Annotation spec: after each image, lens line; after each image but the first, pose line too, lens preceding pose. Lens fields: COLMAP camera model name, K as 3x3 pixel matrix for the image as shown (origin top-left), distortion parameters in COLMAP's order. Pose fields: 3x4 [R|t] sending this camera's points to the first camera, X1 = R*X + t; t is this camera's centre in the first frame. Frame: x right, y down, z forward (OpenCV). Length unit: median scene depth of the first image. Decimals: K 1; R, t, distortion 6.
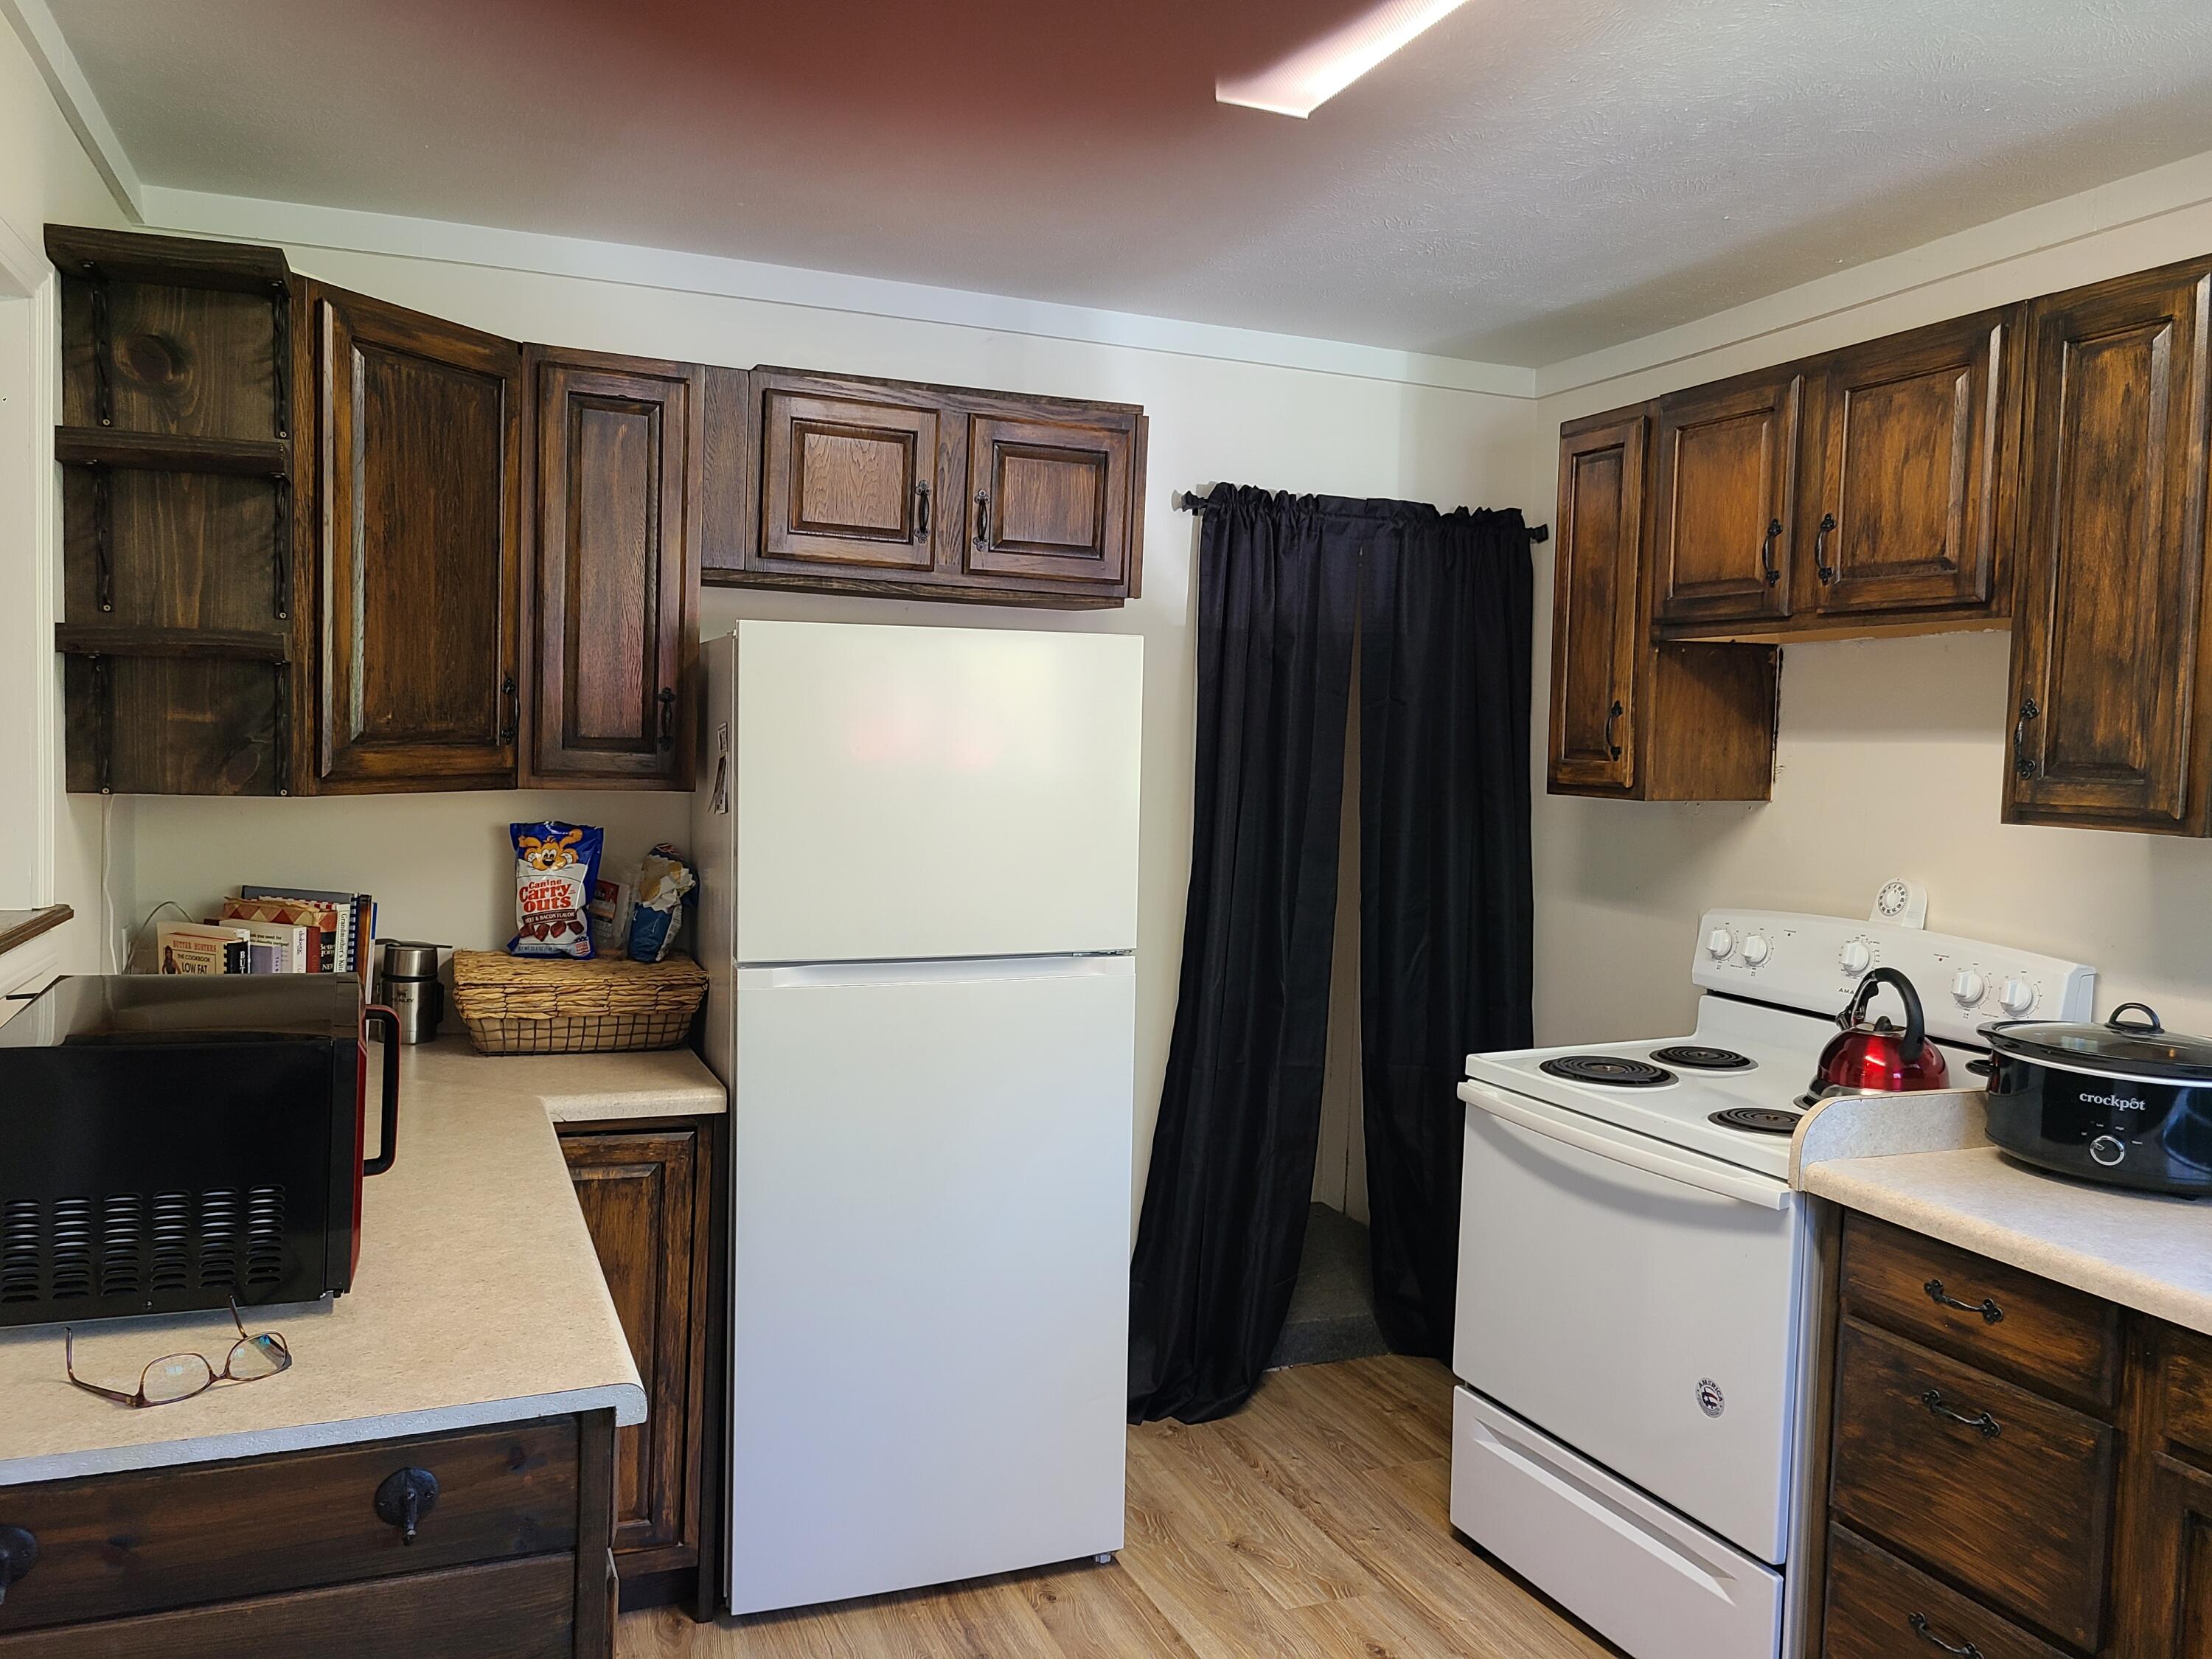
lens RADIAL K [[1661.6, 0, 1092.1], [0, 1661.6, 836.2], [0, 0, 1]] dist [0.065431, -0.048662]
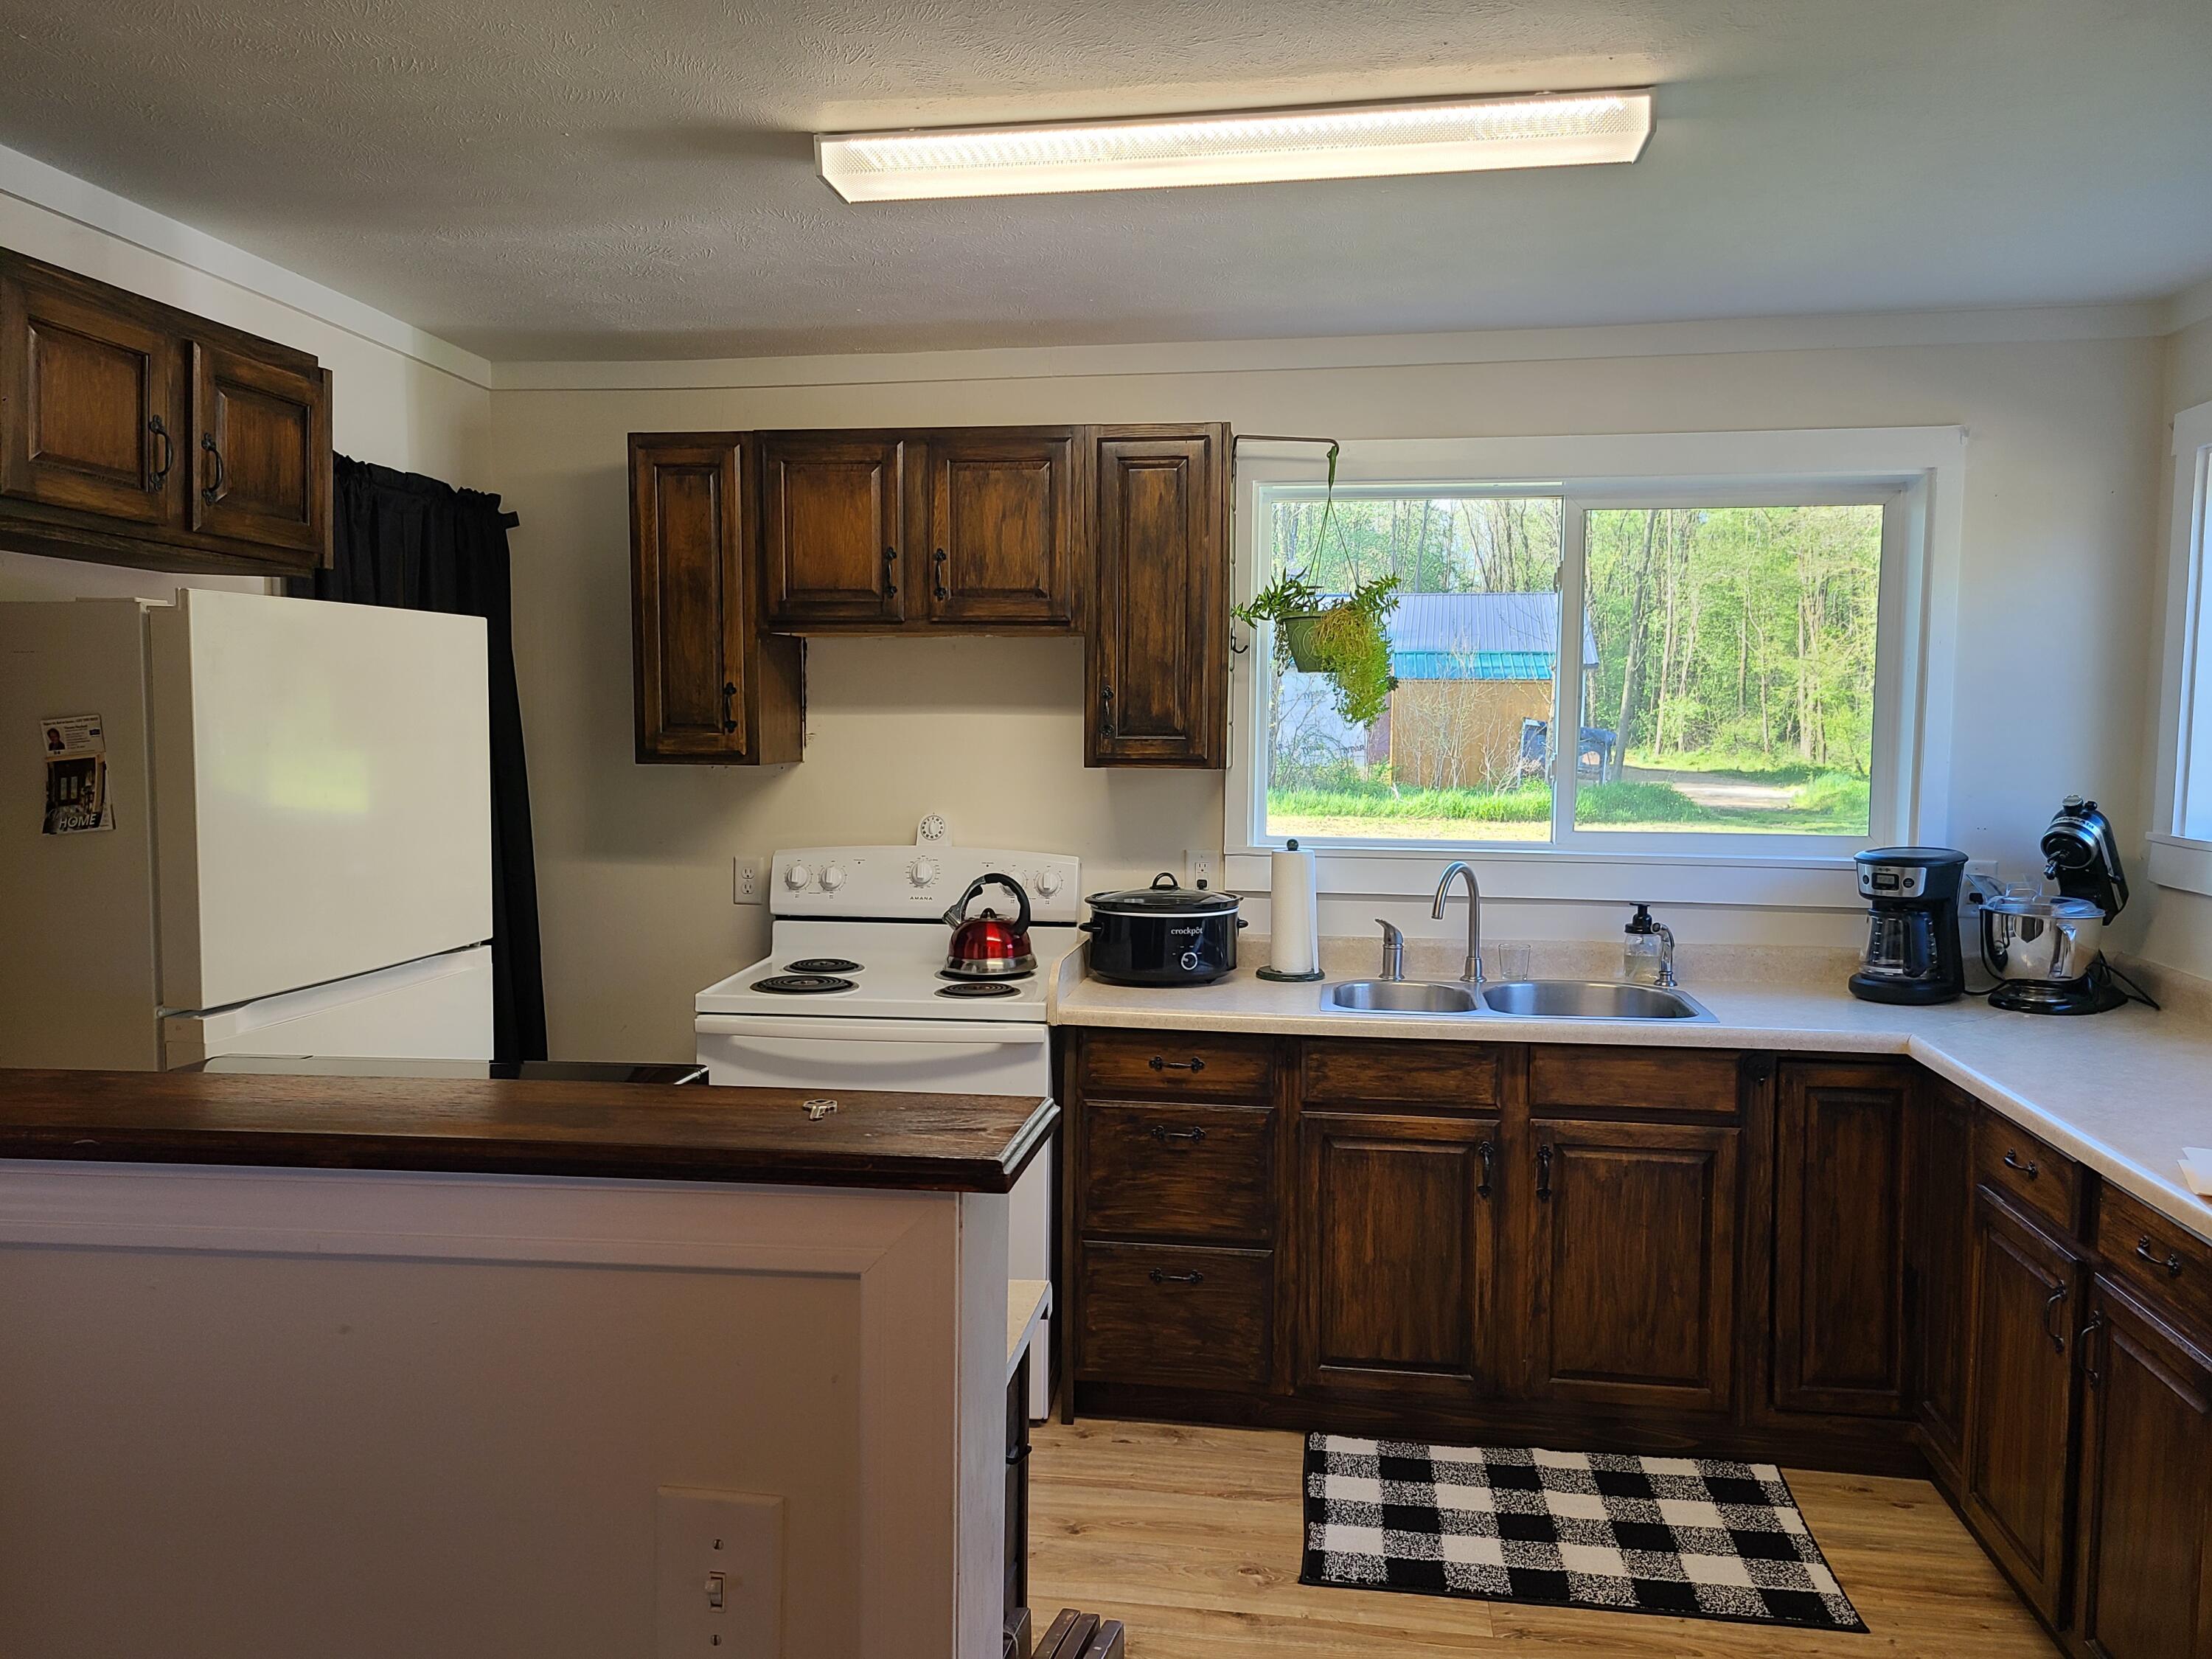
lens RADIAL K [[1661.6, 0, 1108.6], [0, 1661.6, 841.7], [0, 0, 1]] dist [0.065431, -0.048662]
pose [[0.499492, -0.085371, 0.862102, -0.686323], [0.061322, 0.996121, 0.063114, -0.031166], [-0.864145, 0.021341, 0.502790, 0.203988]]
